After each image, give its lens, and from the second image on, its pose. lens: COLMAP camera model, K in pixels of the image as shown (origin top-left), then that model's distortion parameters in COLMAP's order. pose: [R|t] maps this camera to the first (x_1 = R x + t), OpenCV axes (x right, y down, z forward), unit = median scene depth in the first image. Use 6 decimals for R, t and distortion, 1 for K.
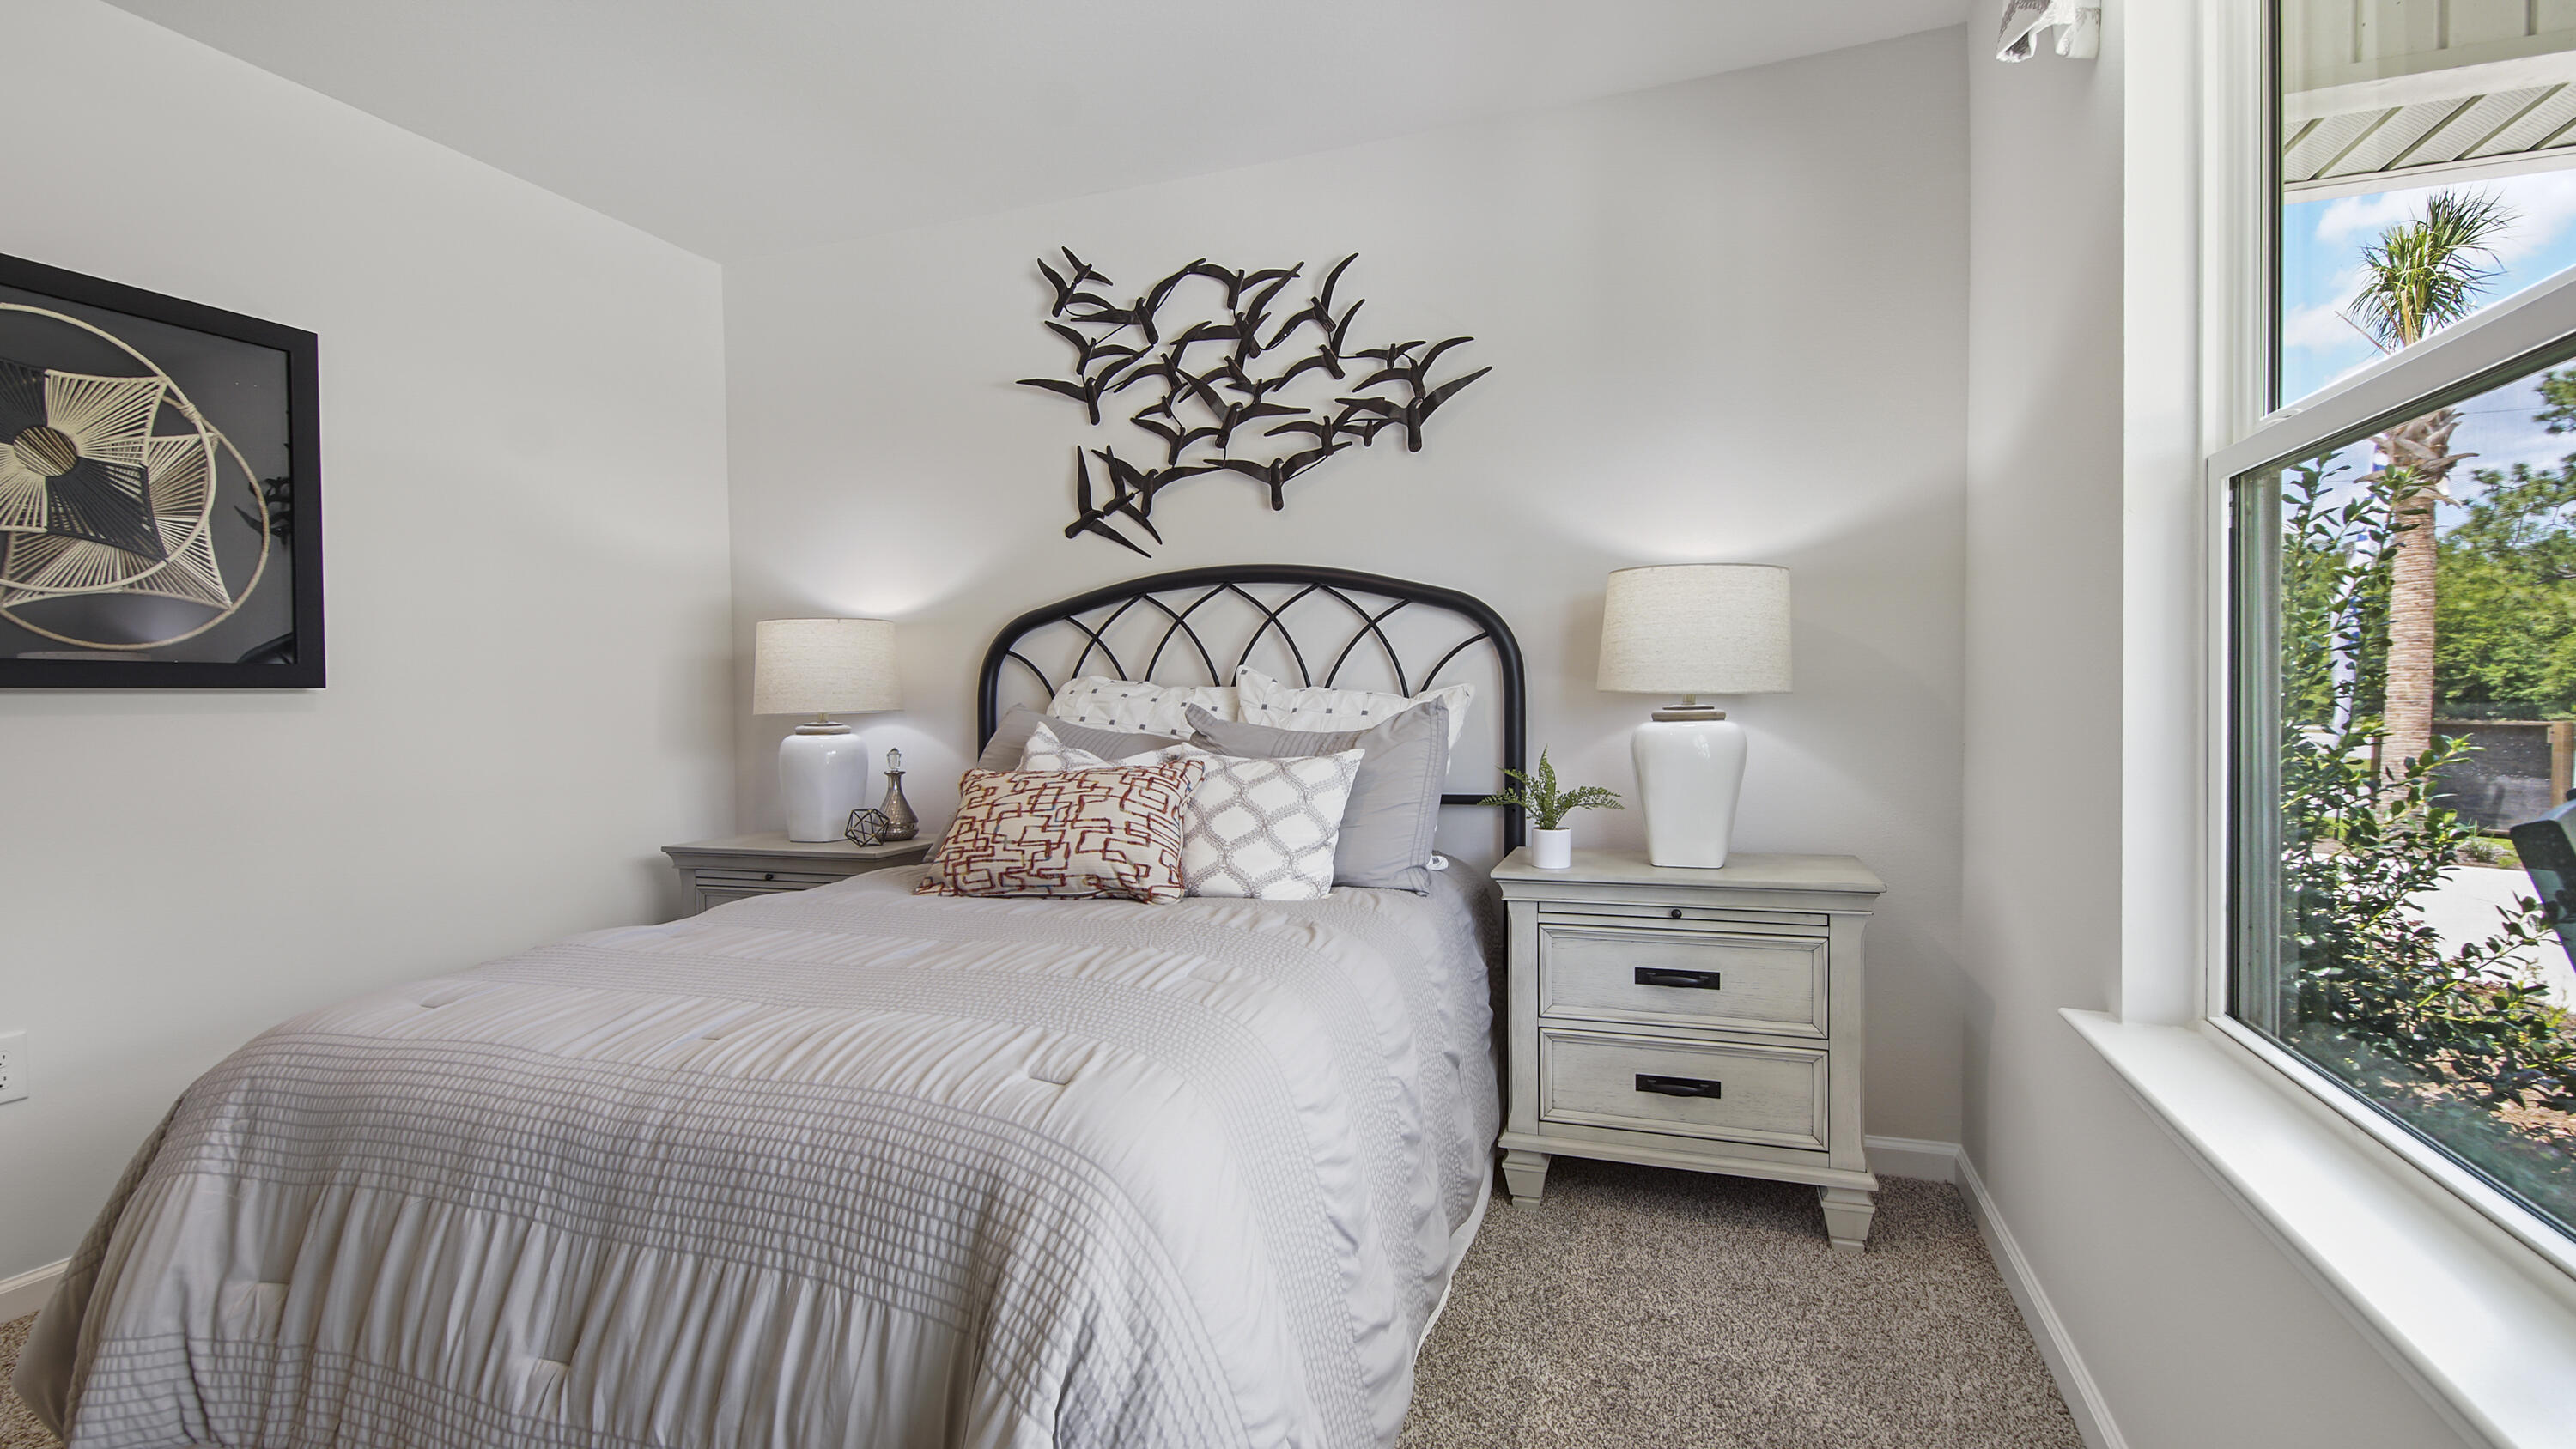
lens RADIAL K [[1141.2, 0, 1292.0], [0, 1141.2, 746.5], [0, 0, 1]] dist [0.002306, -0.008737]
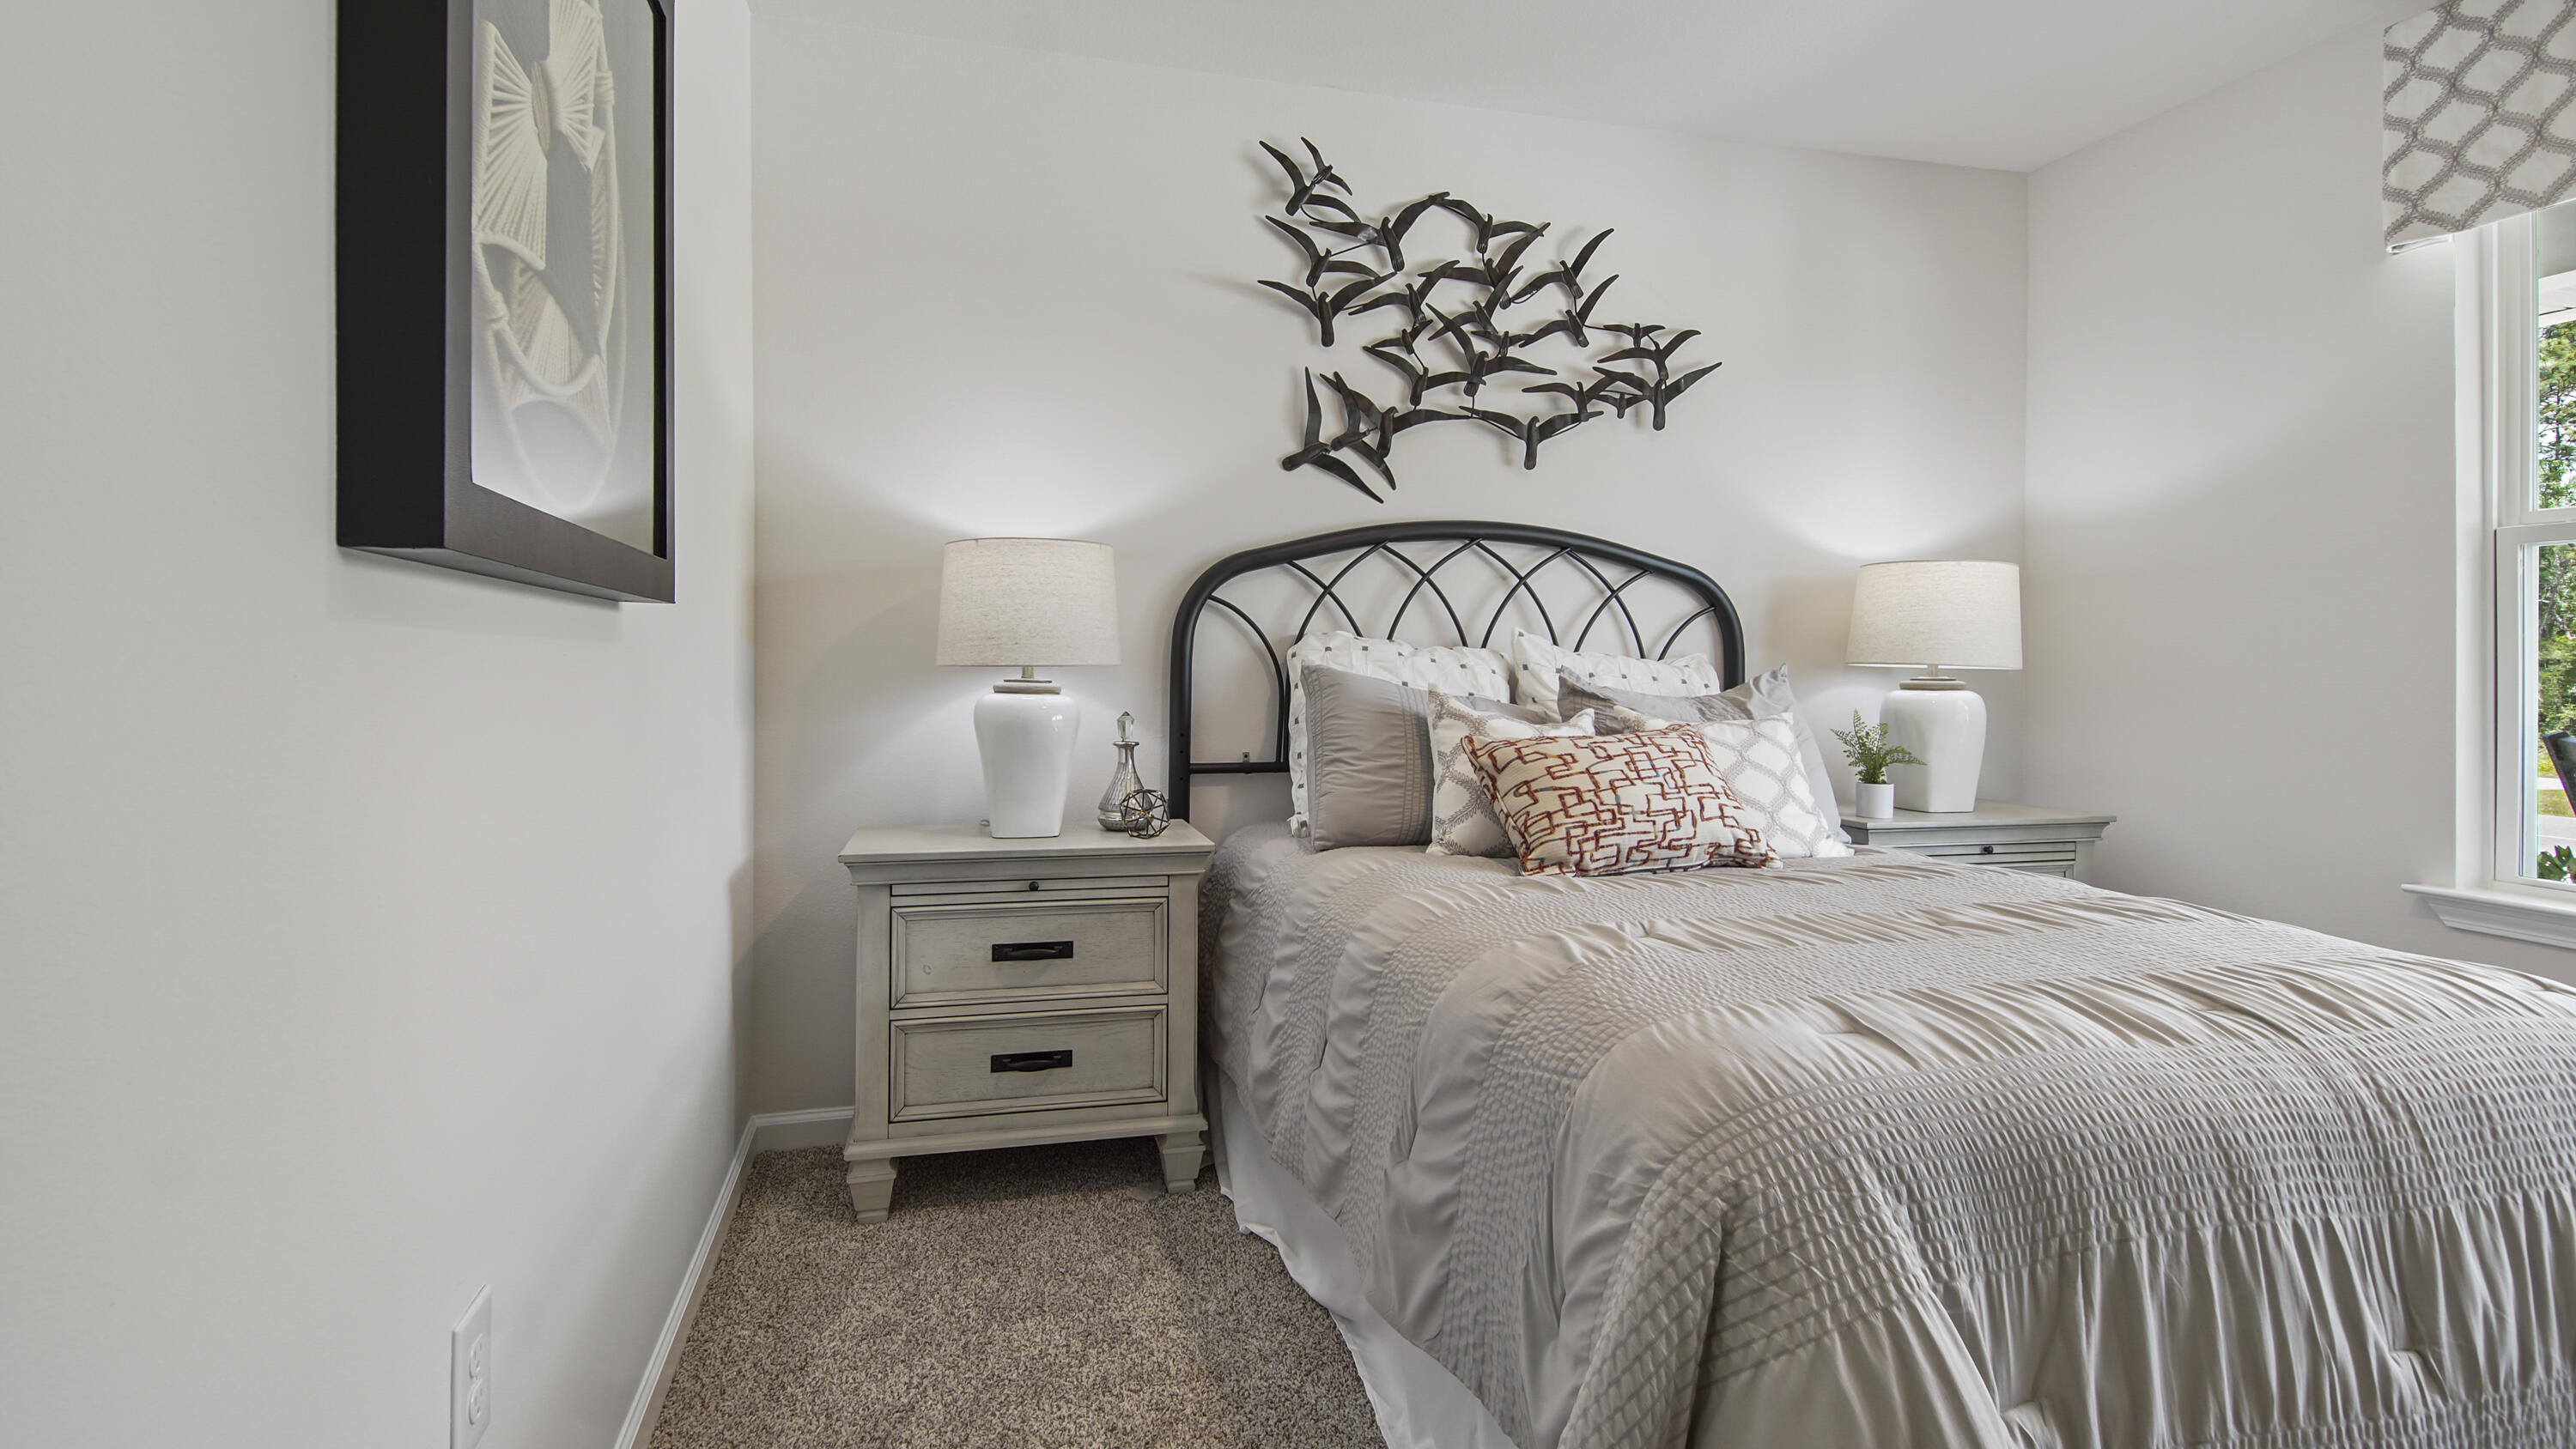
lens RADIAL K [[1209.2, 0, 1188.7], [0, 1209.2, 698.1], [0, 0, 1]] dist [0.016044, 0.000002]
pose [[0.834589, 0.009731, 0.550786, -0.844277], [-0.000596, 0.999859, -0.016762, 0.006775], [-0.550872, 0.013662, 0.834478, 0.303197]]
